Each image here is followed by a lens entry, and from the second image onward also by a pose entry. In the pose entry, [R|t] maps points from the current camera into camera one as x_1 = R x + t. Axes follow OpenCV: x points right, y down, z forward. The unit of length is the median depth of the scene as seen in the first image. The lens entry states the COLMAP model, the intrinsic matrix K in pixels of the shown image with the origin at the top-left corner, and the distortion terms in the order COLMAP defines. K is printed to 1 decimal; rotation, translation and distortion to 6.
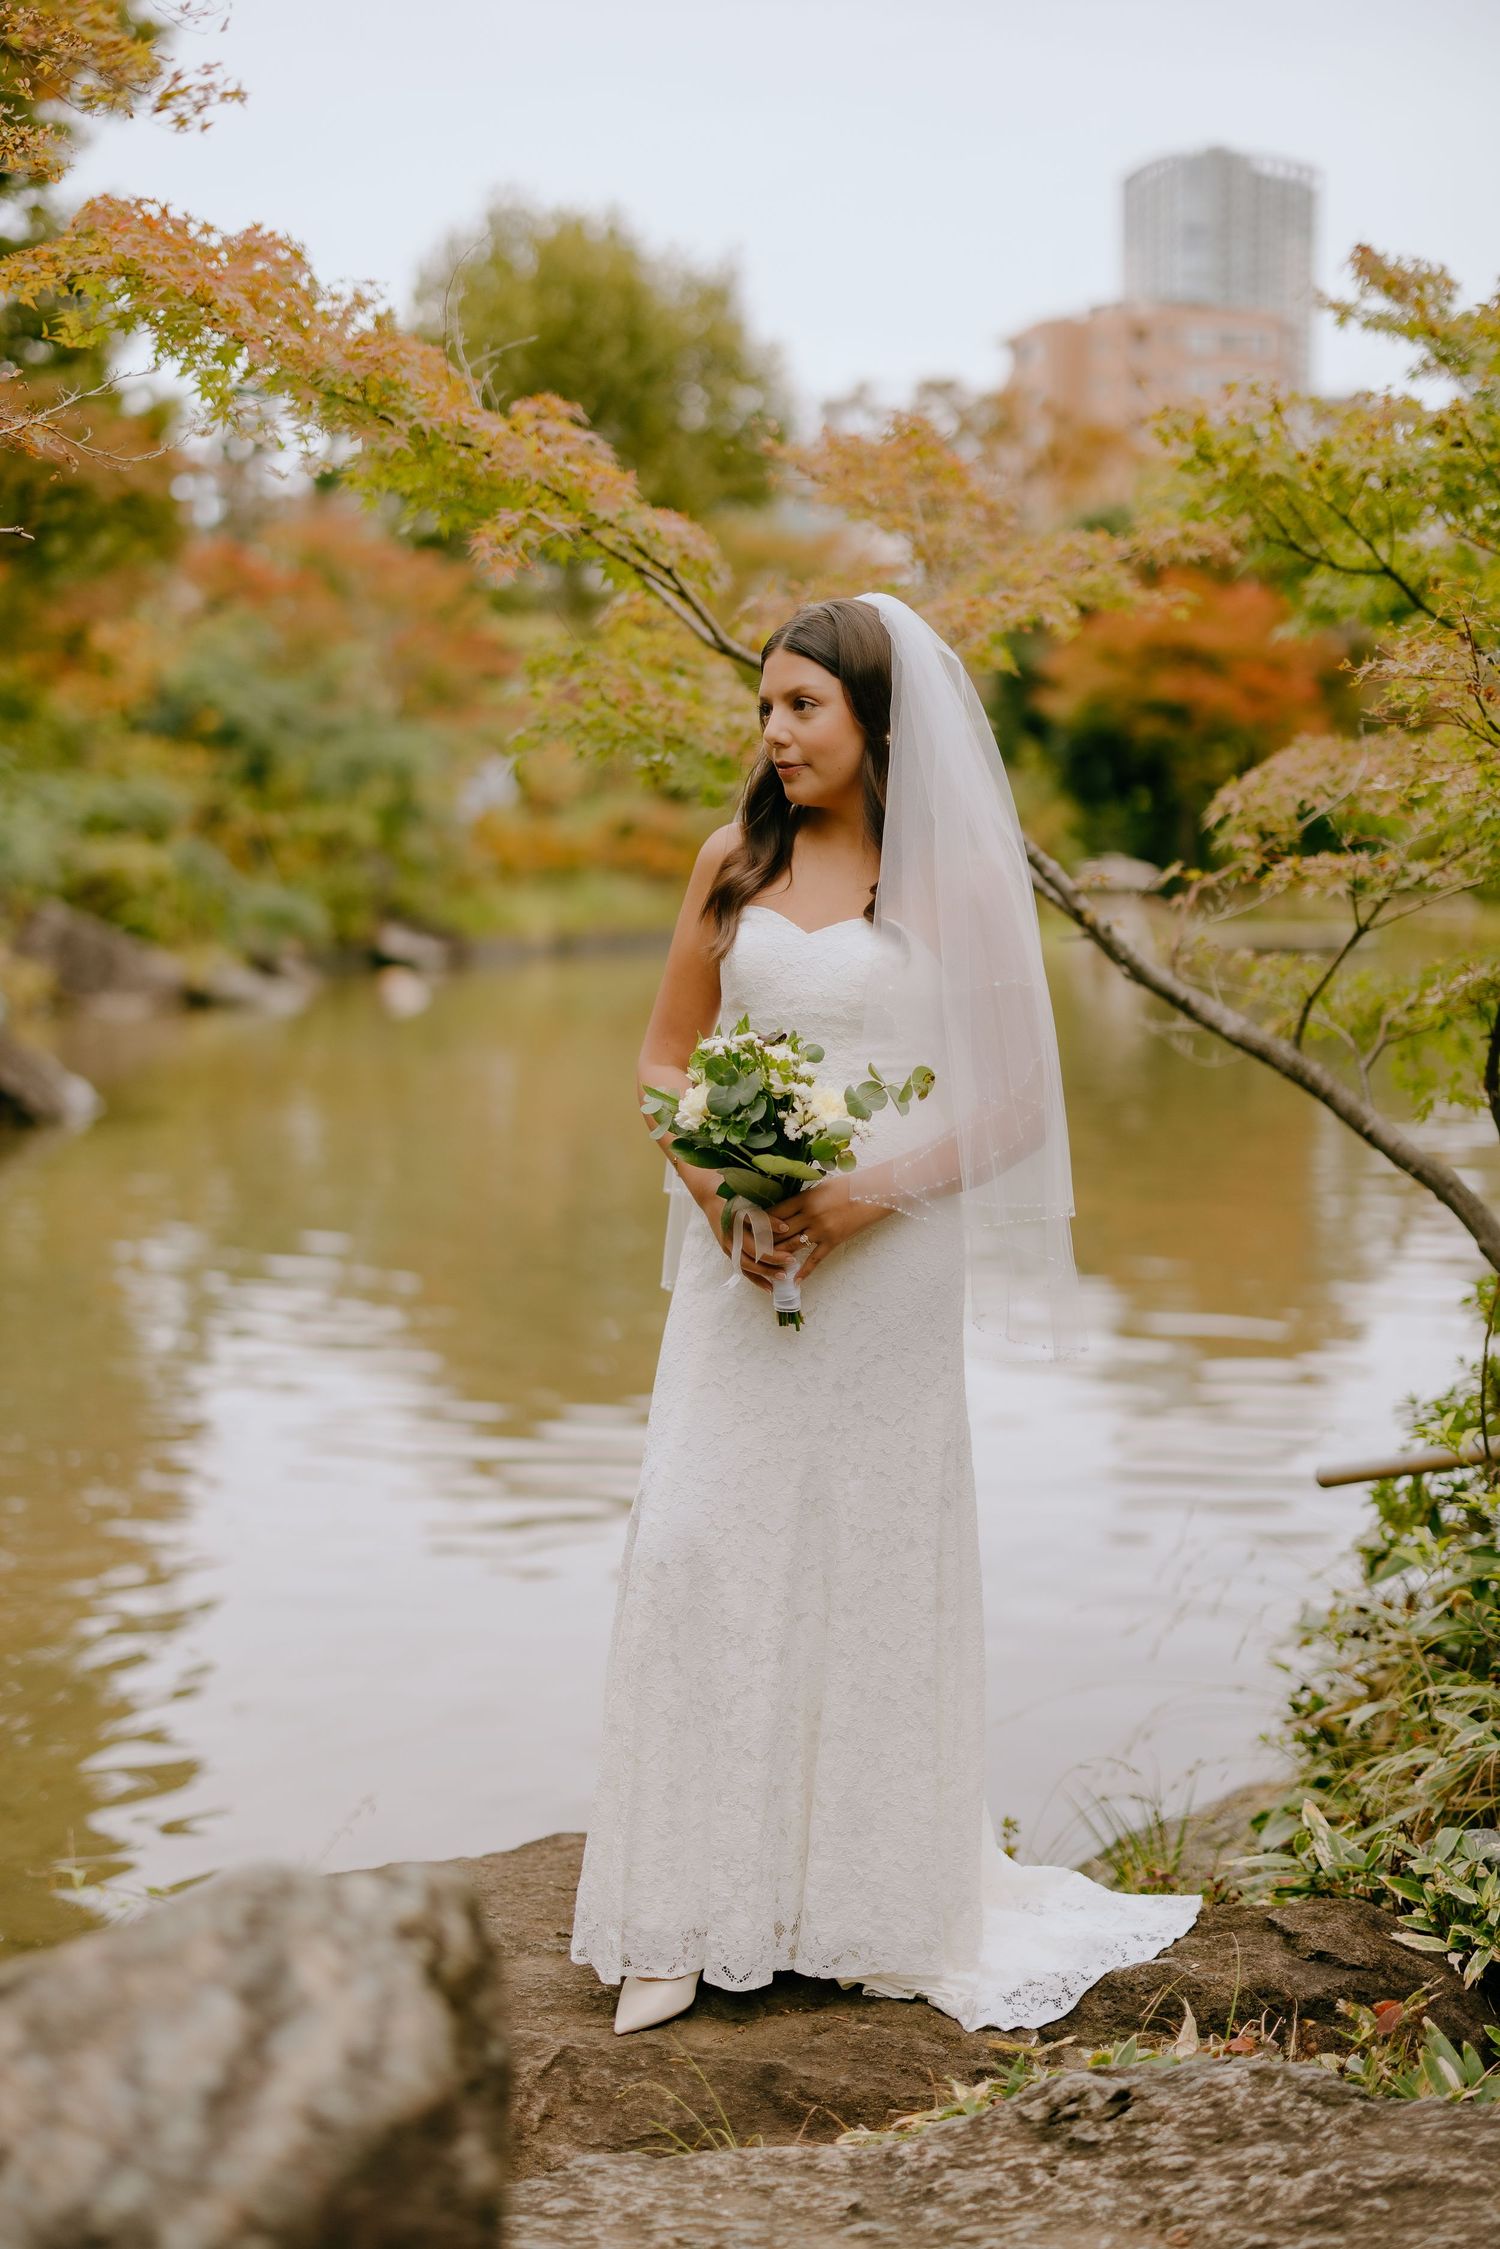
lens RADIAL K [[3196.2, 0, 750.0], [0, 3196.2, 1124.5], [0, 0, 1]] dist [0.001068, 0.137401]
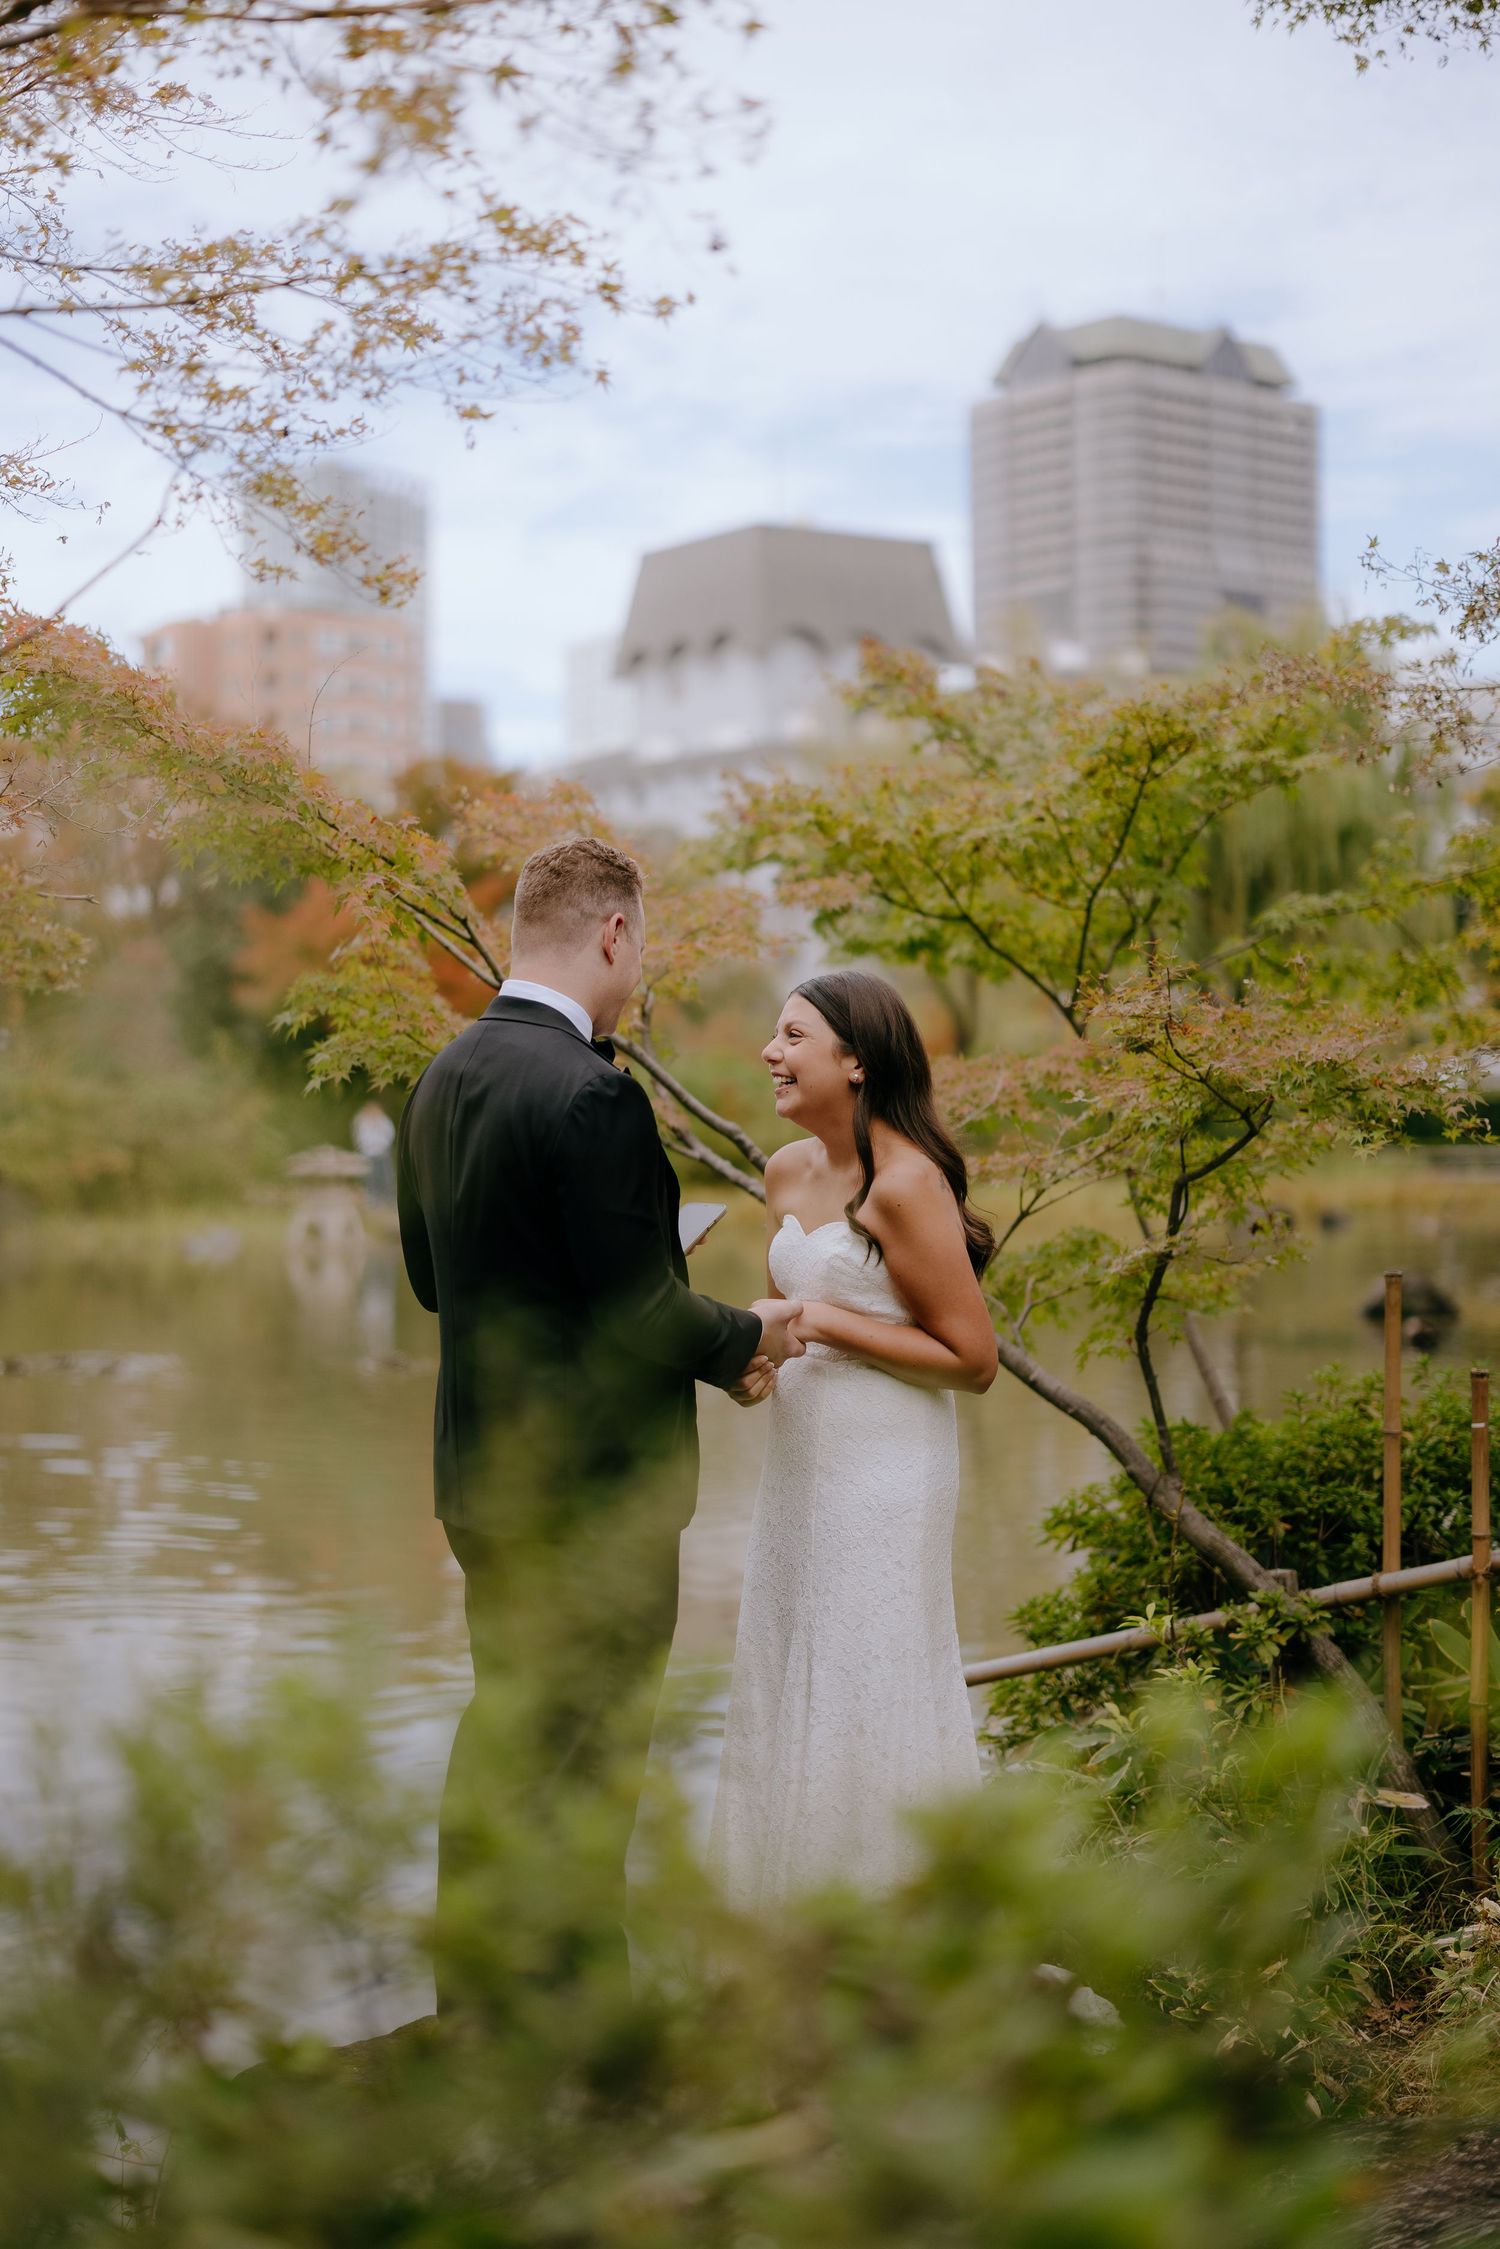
lens RADIAL K [[3158.3, 0, 750.4], [0, 3158.3, 1104.3], [0, 0, 1]] dist [-0.013748, 0.115581]
pose [[0.965344, -0.009329, 0.260814, -0.225040], [0.034372, 0.995200, -0.091623, 0.004100], [-0.258707, 0.097413, 0.961031, -0.138143]]
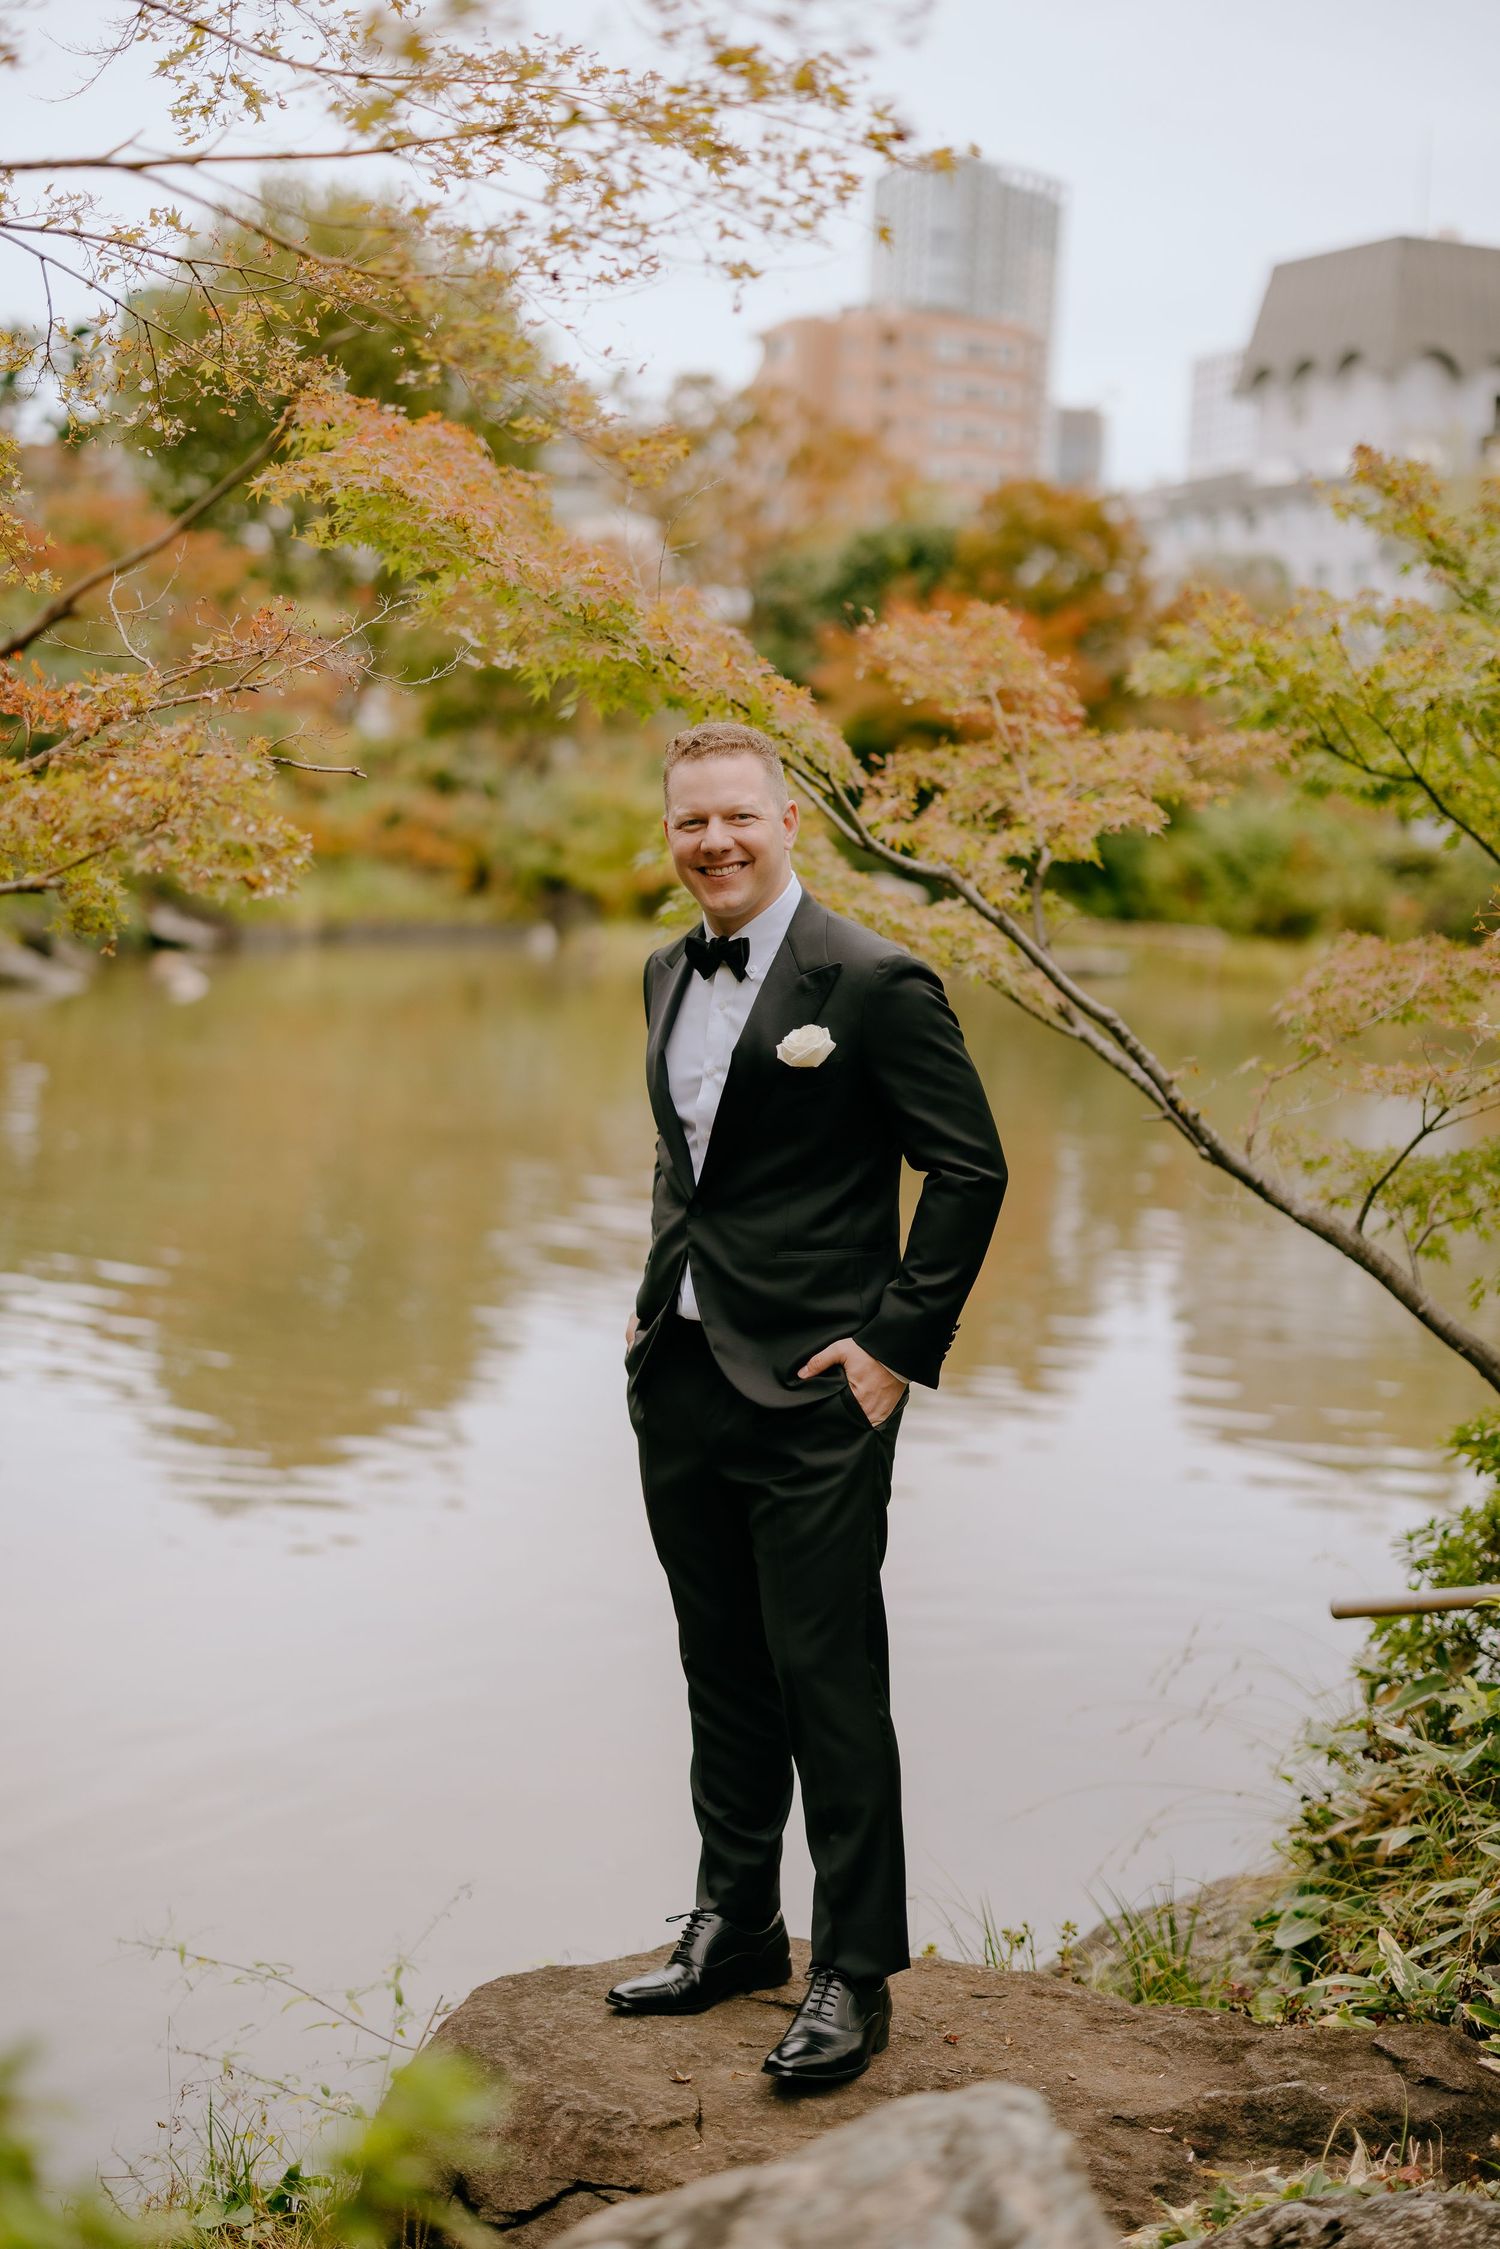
lens RADIAL K [[3173.8, 0, 761.2], [0, 3173.8, 1126.8], [0, 0, 1]] dist [0.011719, 0.068393]
pose [[0.995017, 0.044804, 0.089067, -0.136953], [-0.045214, 0.998974, 0.002591, -0.054968], [-0.088860, -0.006605, 0.996022, -0.075868]]
